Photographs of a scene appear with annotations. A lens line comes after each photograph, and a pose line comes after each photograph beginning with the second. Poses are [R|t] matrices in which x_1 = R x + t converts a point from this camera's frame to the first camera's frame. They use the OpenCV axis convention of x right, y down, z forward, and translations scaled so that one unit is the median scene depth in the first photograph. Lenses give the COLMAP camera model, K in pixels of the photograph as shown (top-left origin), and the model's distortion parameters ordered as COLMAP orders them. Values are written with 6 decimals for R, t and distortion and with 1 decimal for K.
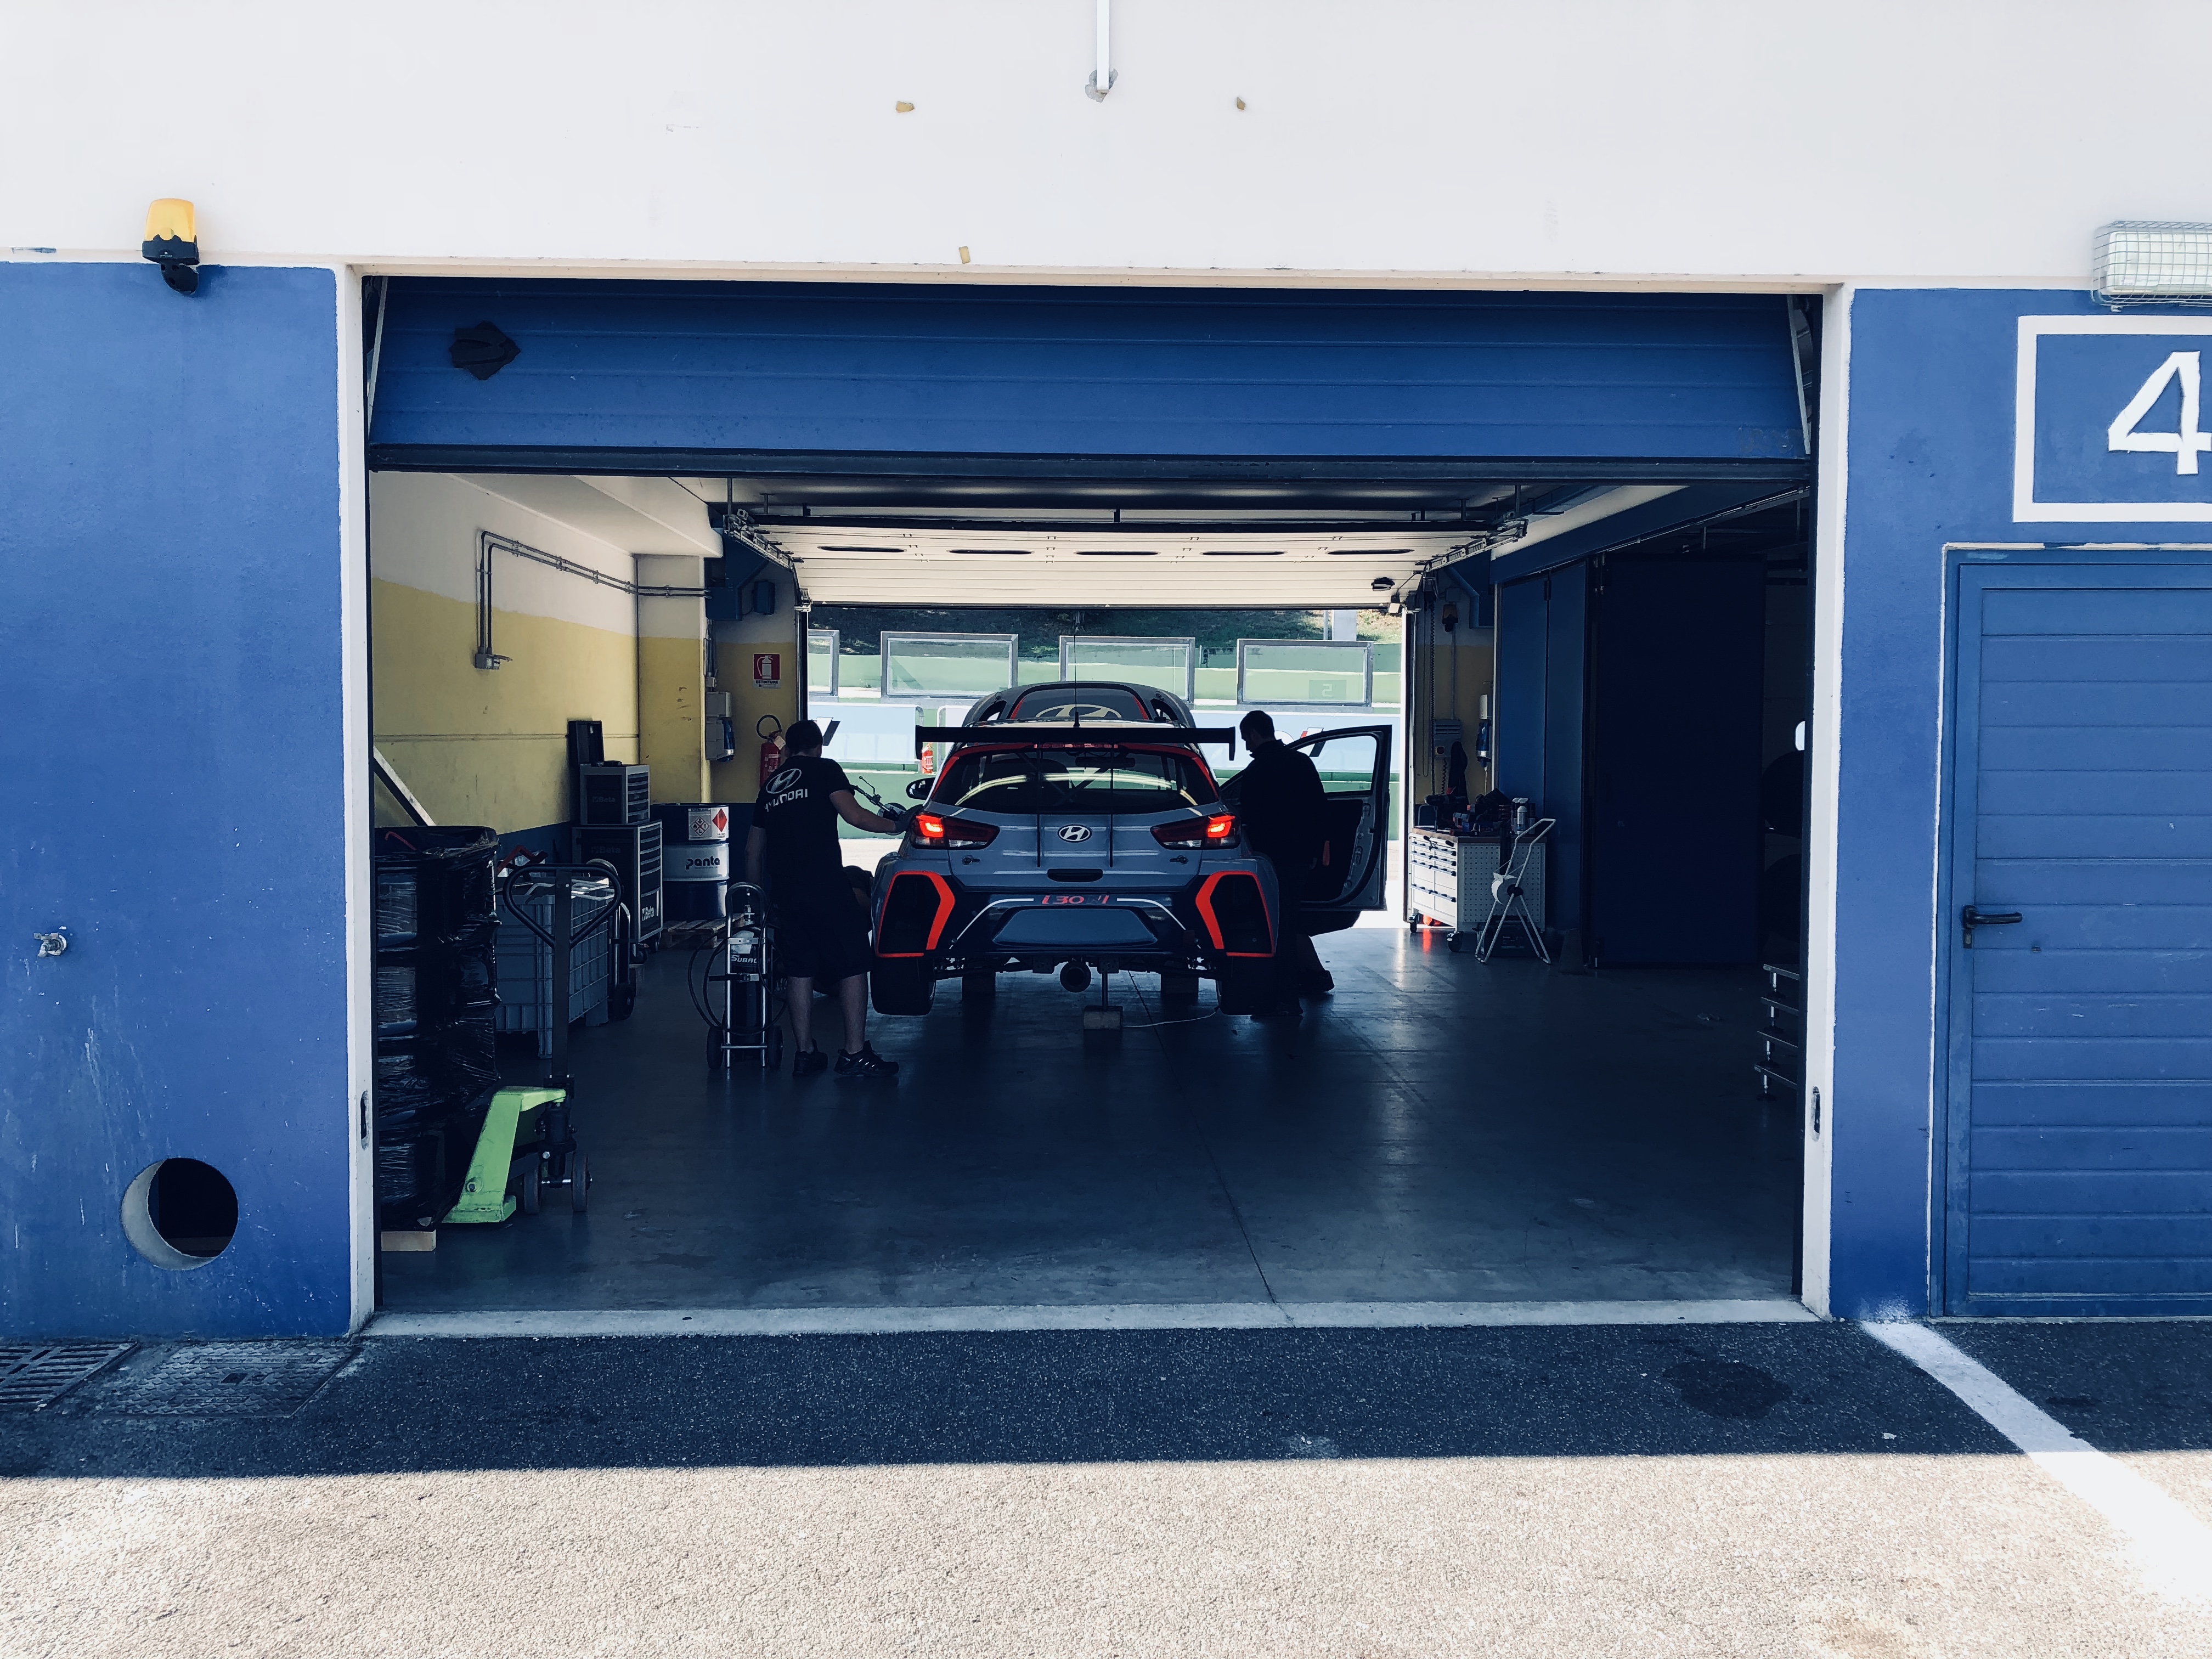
lens RADIAL K [[1750.5, 0, 1106.0], [0, 1750.5, 829.5], [0, 0, 1]] dist [-0.001773, -0.002828]
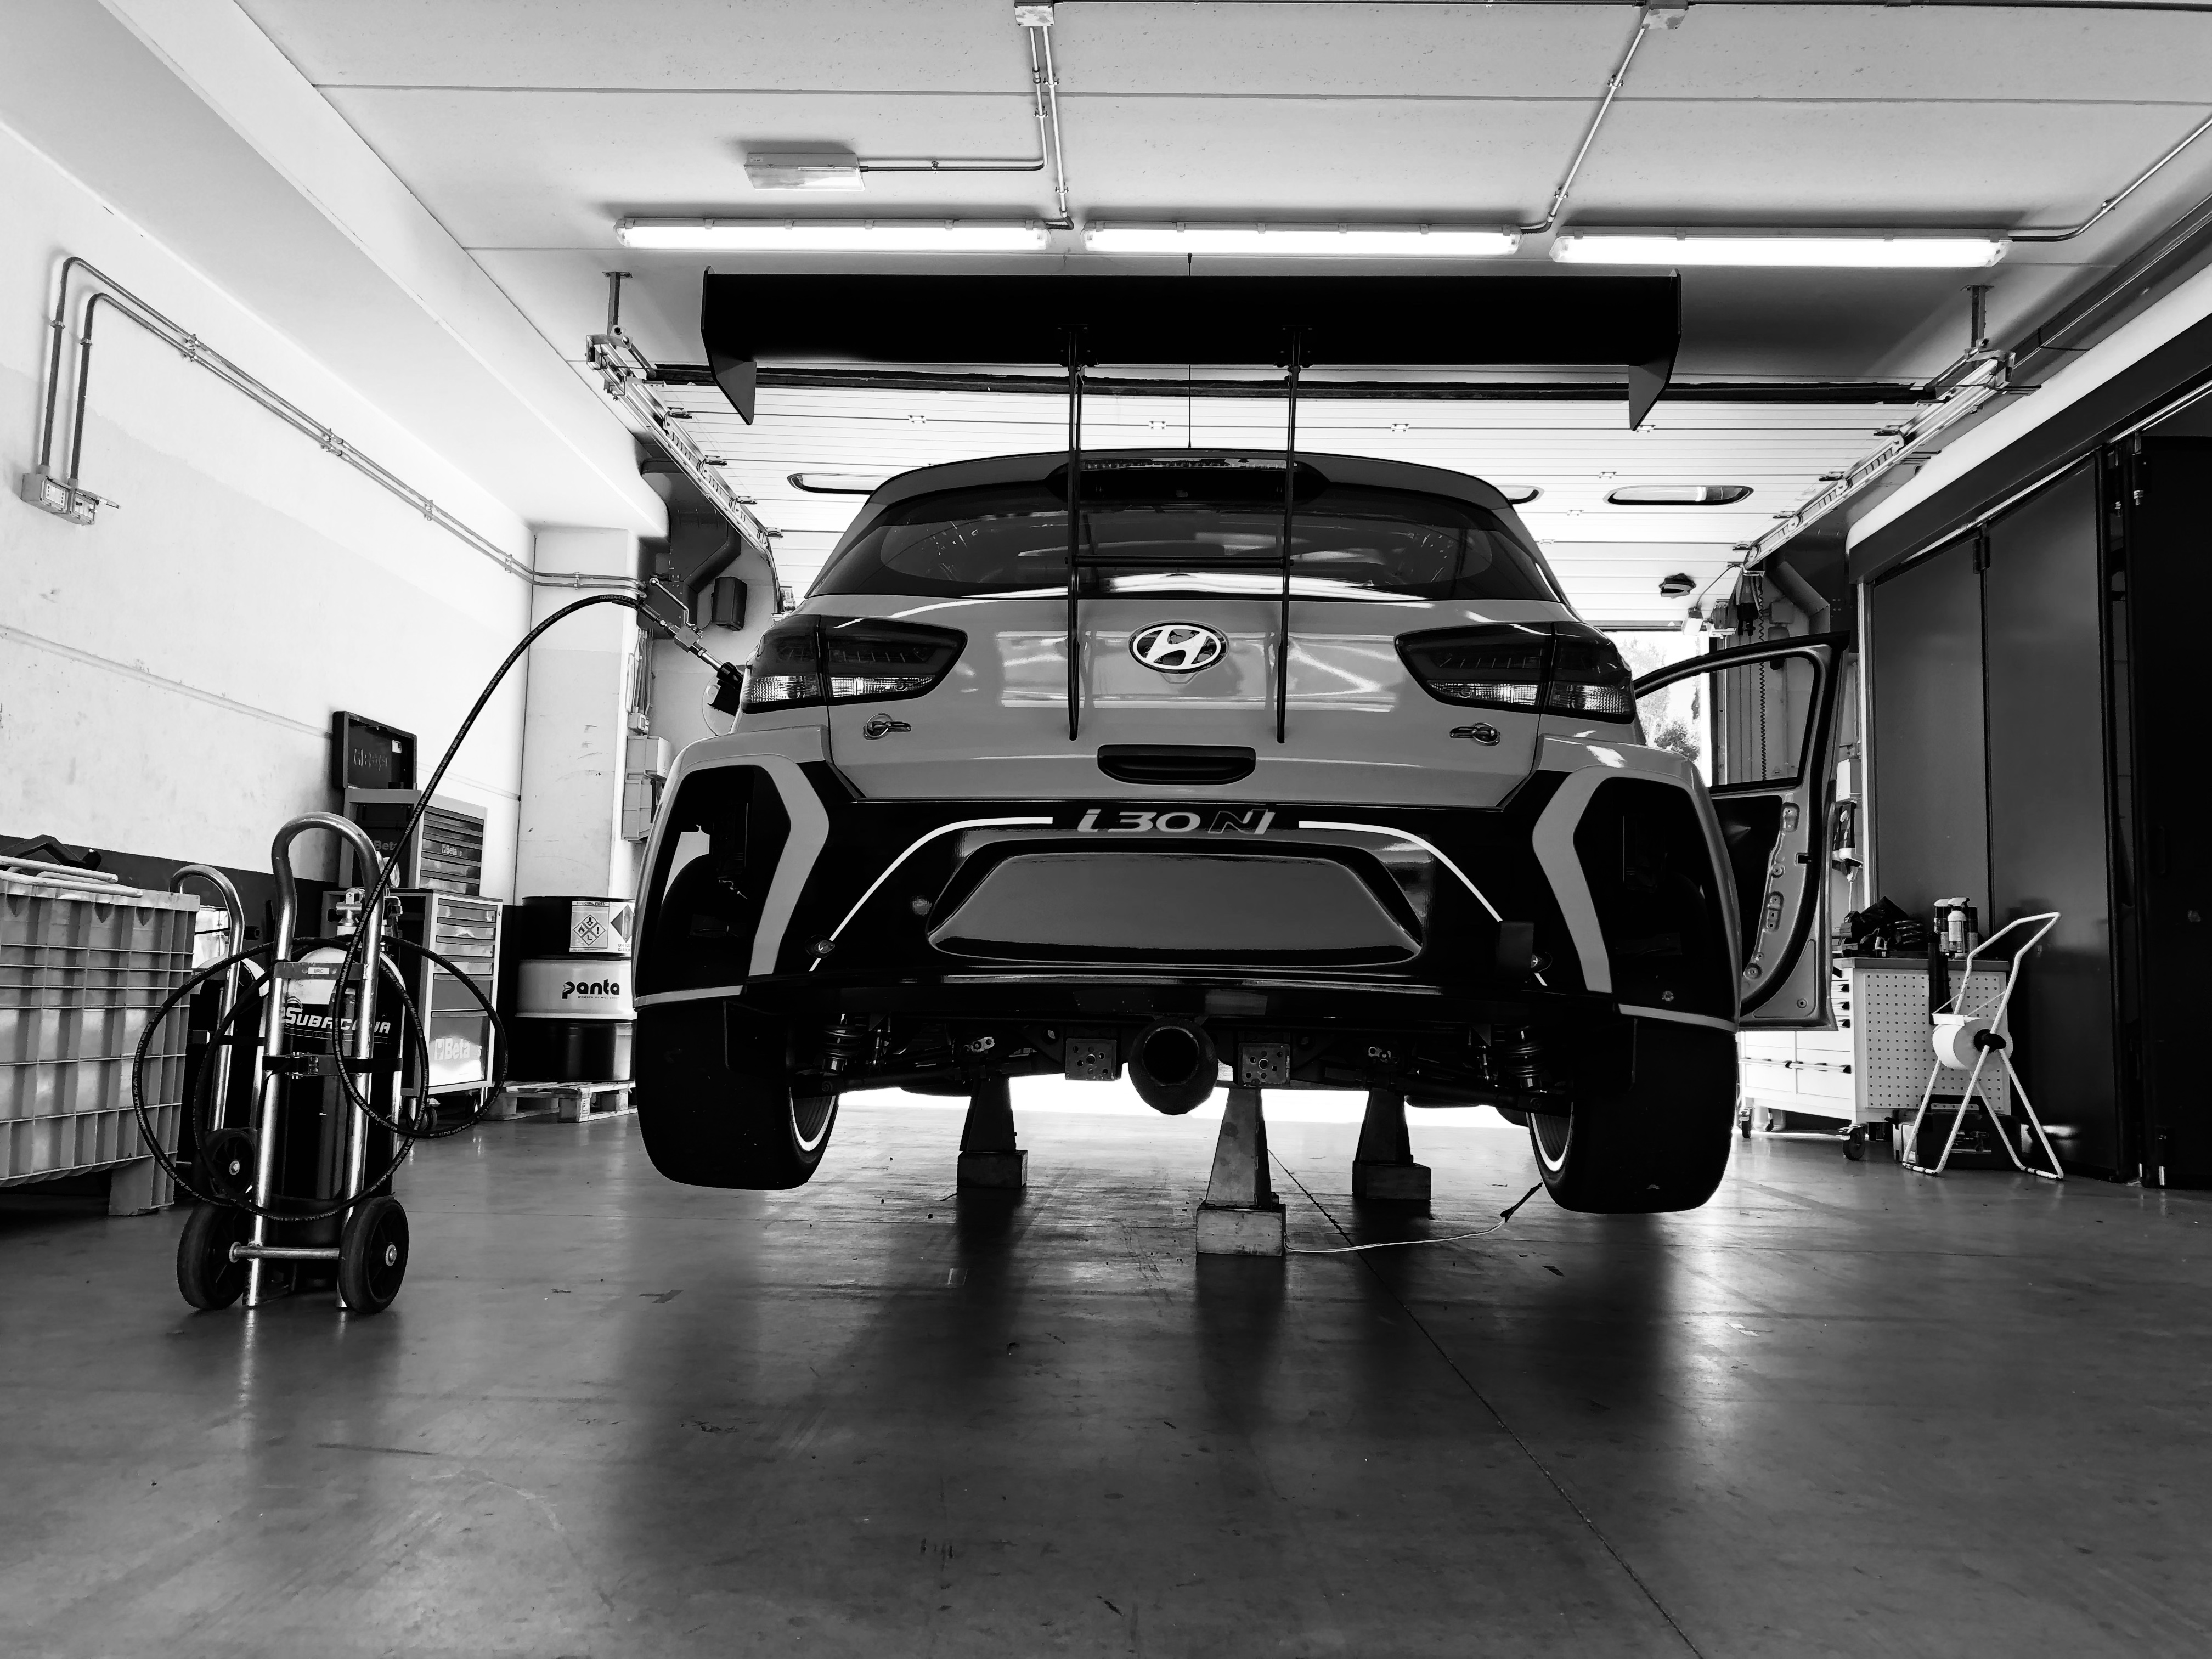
lens RADIAL K [[1750.5, 0, 1106.0], [0, 1750.5, 829.5], [0, 0, 1]] dist [-0.001773, -0.002828]
pose [[0.997363, 0.012407, -0.071506, -0.005263], [-0.023313, 0.987833, -0.153759, 0.071678], [0.068729, 0.155021, 0.985518, 0.510925]]
